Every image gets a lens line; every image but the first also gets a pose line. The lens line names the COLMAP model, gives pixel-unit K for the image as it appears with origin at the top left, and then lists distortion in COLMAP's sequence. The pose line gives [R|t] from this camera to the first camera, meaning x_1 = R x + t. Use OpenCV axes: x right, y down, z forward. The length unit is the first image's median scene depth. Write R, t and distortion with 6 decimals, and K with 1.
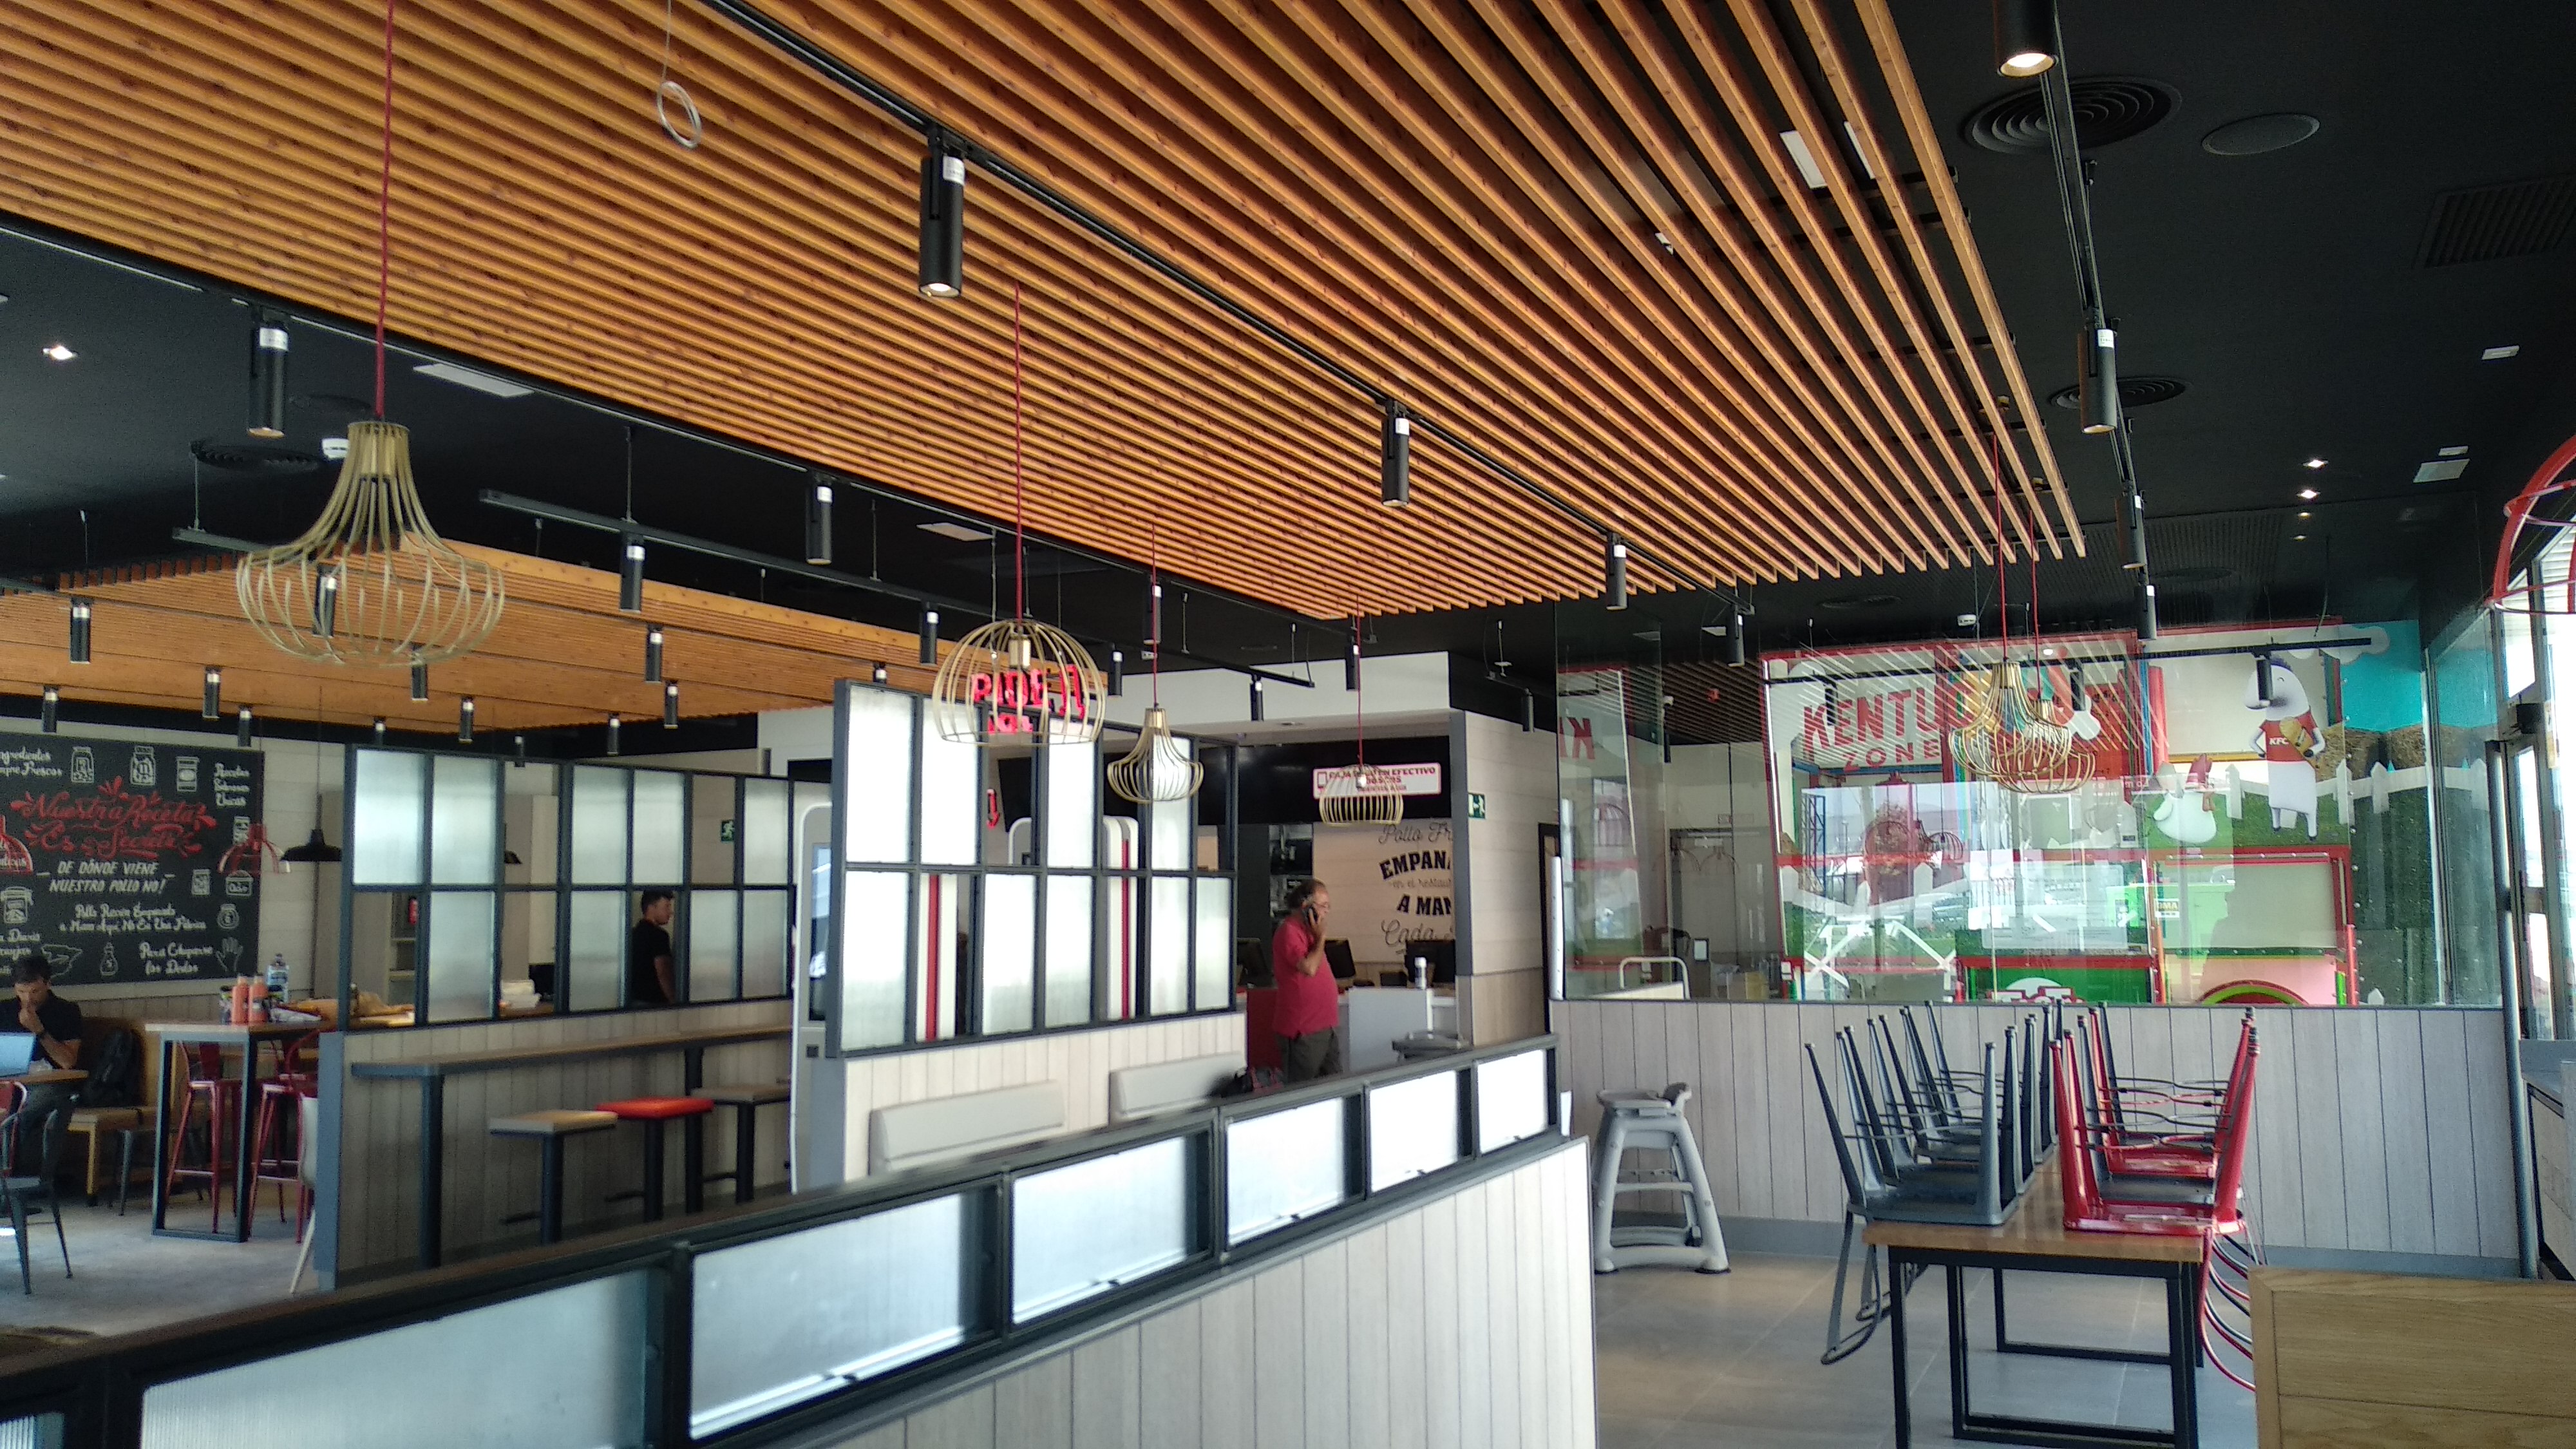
lens RADIAL K [[1995.2, 0, 1286.0], [0, 1995.2, 721.6], [0, 0, 1]] dist [0.077476, -0.138853]
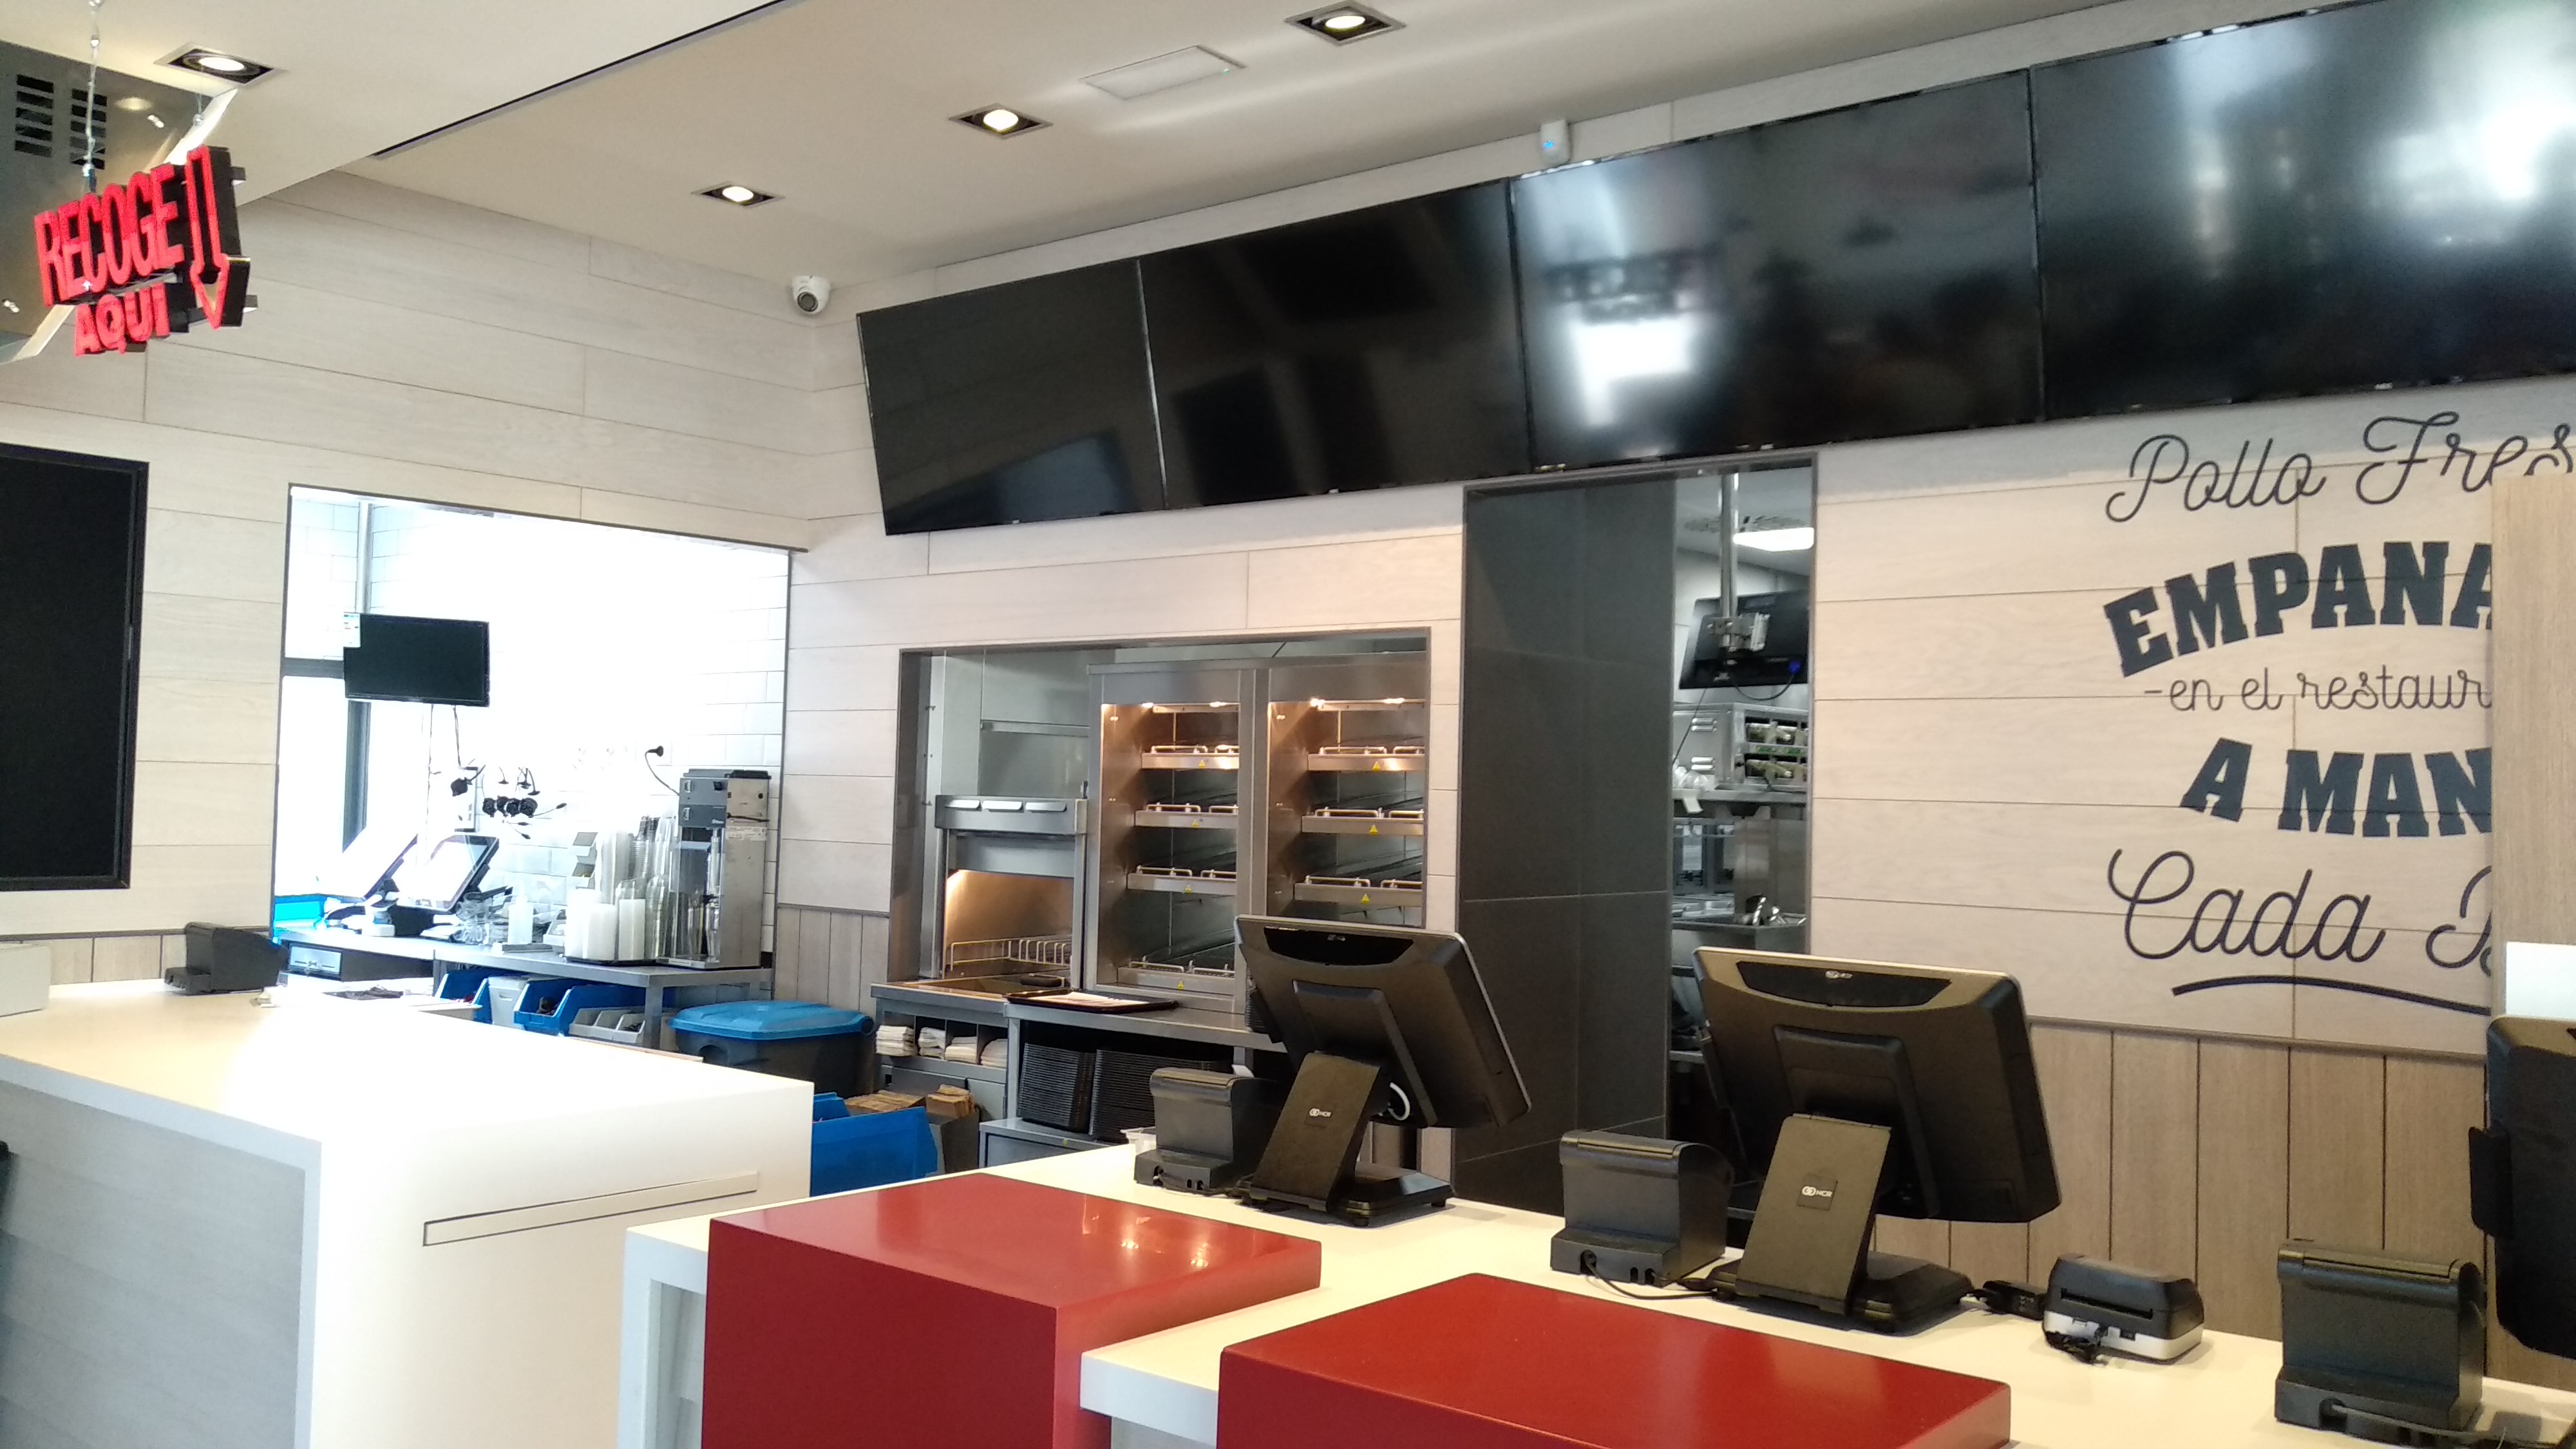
lens RADIAL K [[1995.2, 0, 1299.0], [0, 1995.2, 717.8], [0, 0, 1]] dist [0.077476, -0.138853]
pose [[0.968680, 0.028115, -0.246715, 0.016579], [-0.016023, 0.998576, 0.050884, 0.089631], [0.247795, -0.045337, 0.967751, 0.907362]]
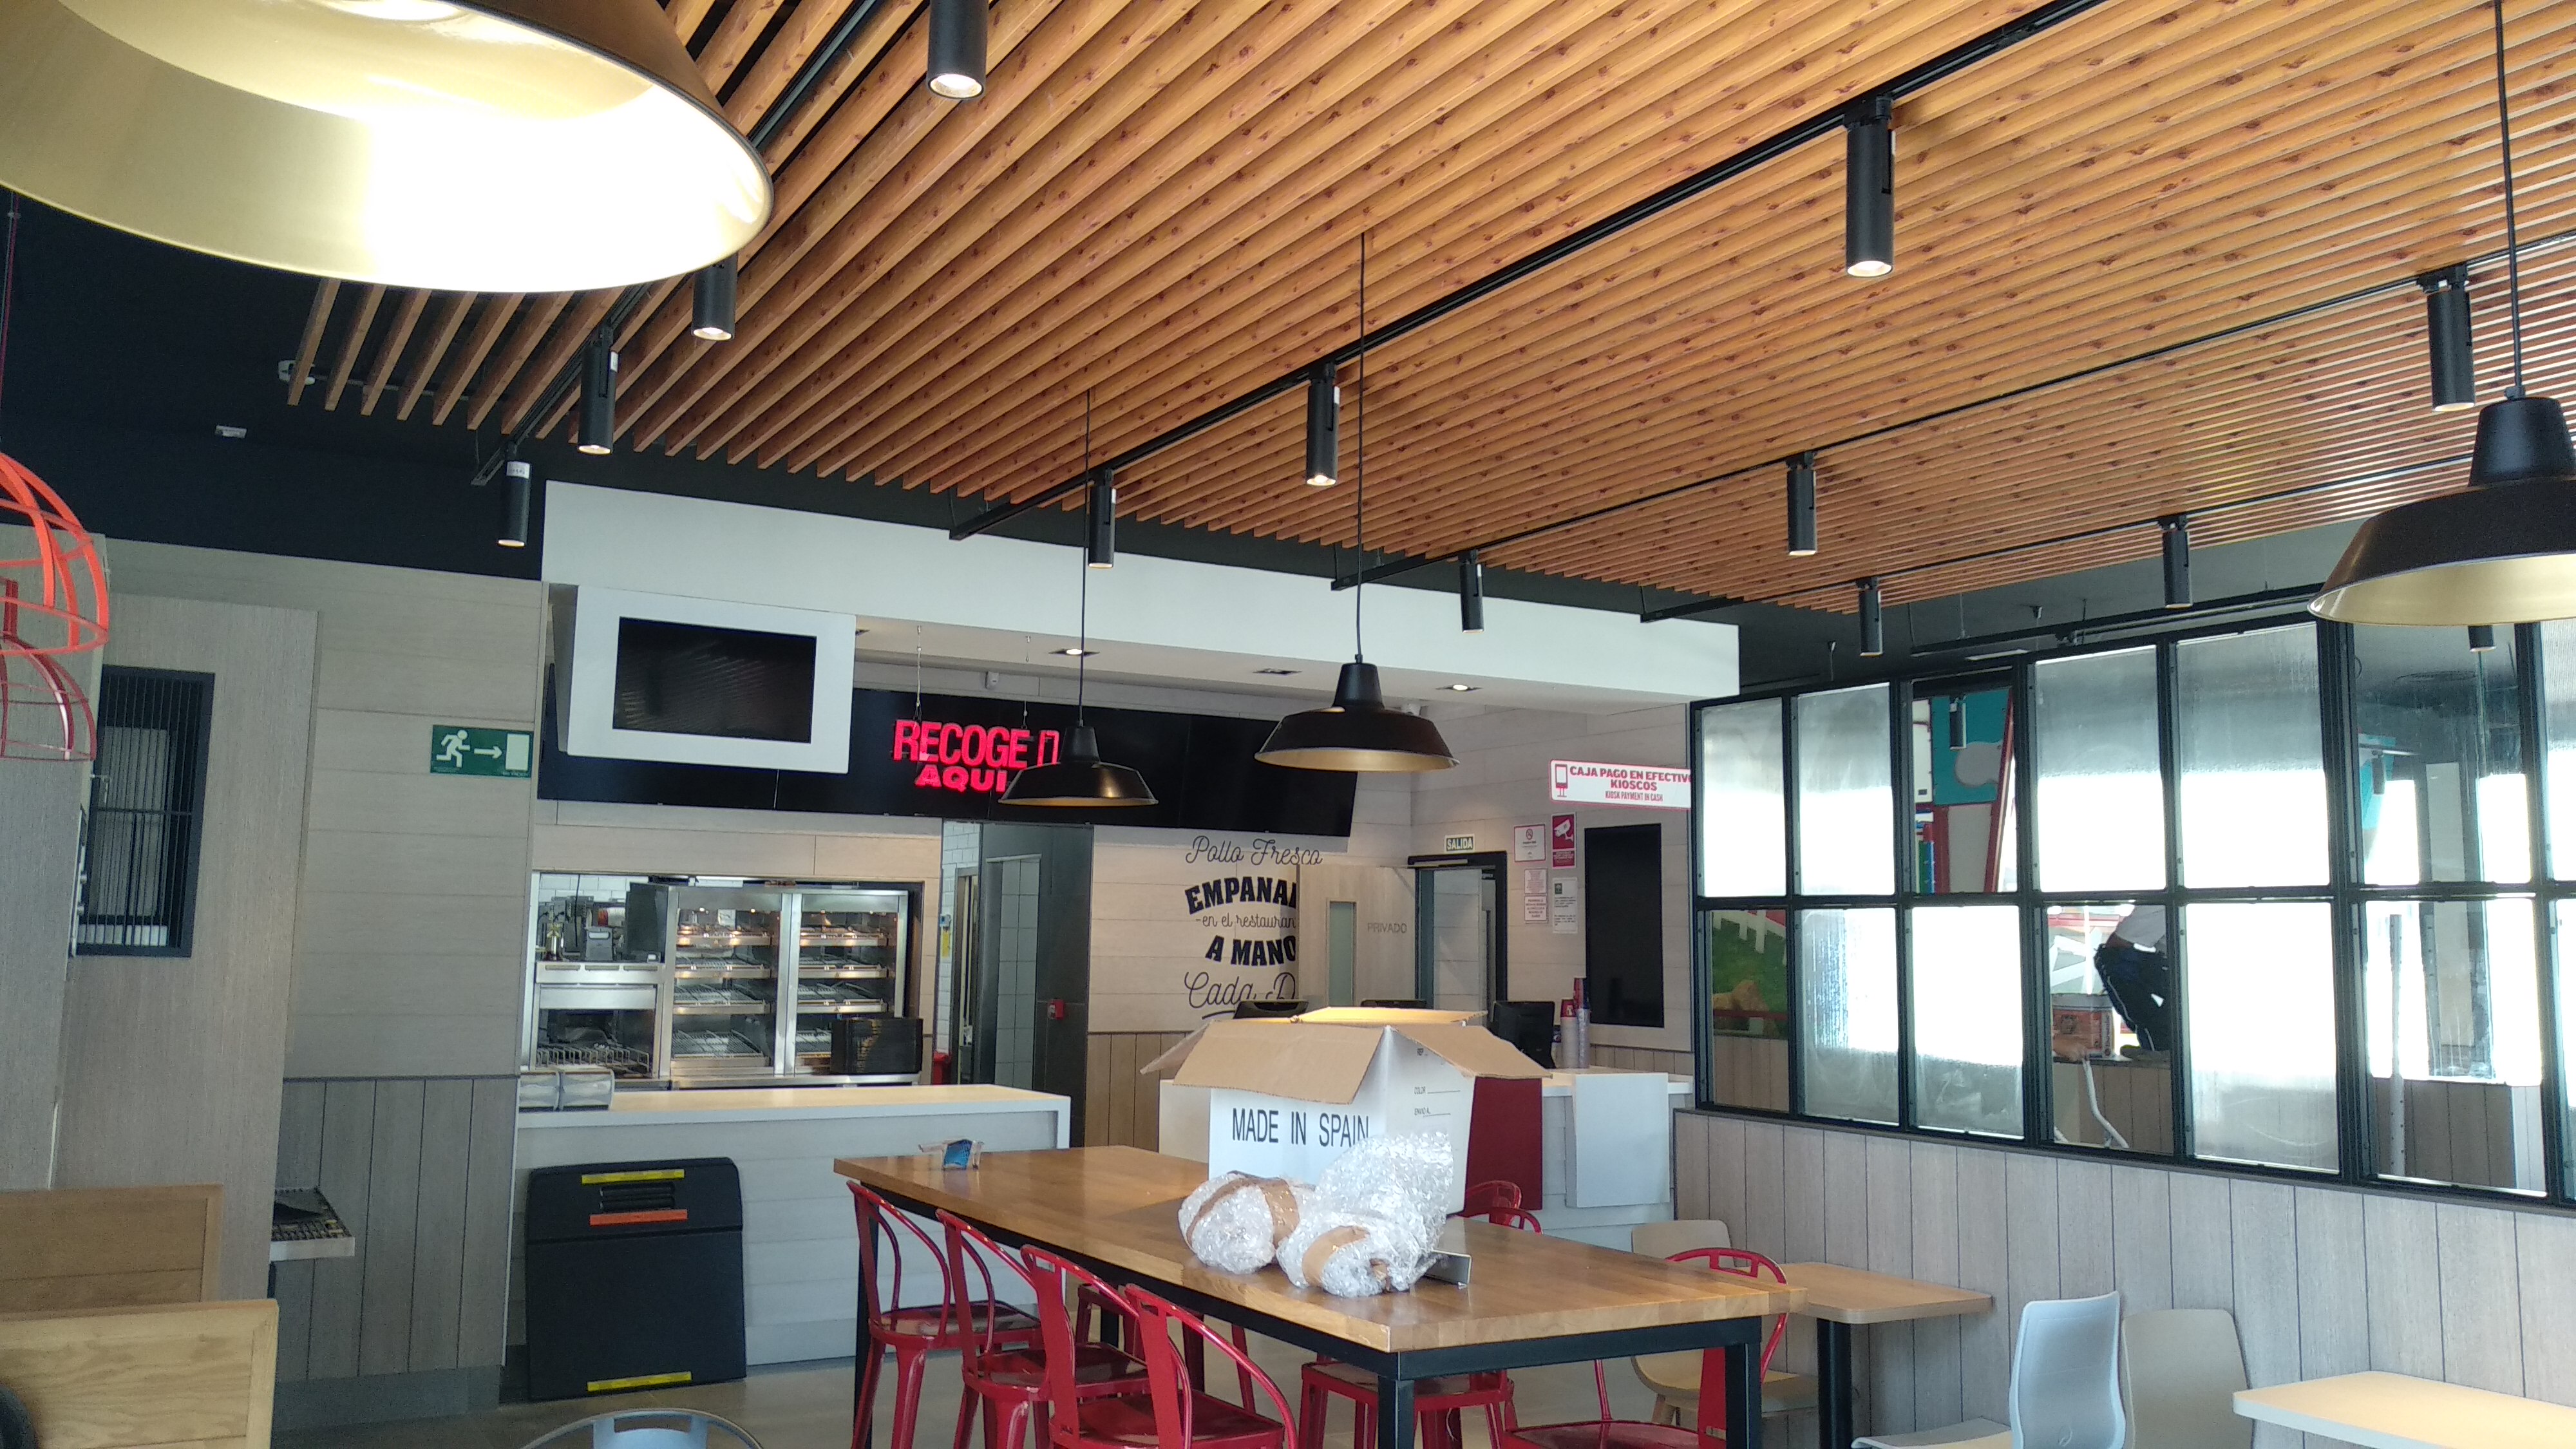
lens RADIAL K [[1995.2, 0, 1283.9], [0, 1995.2, 684.1], [0, 0, 1]] dist [0.077476, -0.138853]
pose [[0.573625, 0.131246, 0.808535, -0.630816], [-0.094374, 0.991096, -0.093925, 0.075045], [-0.813663, -0.022427, 0.580904, 0.680851]]
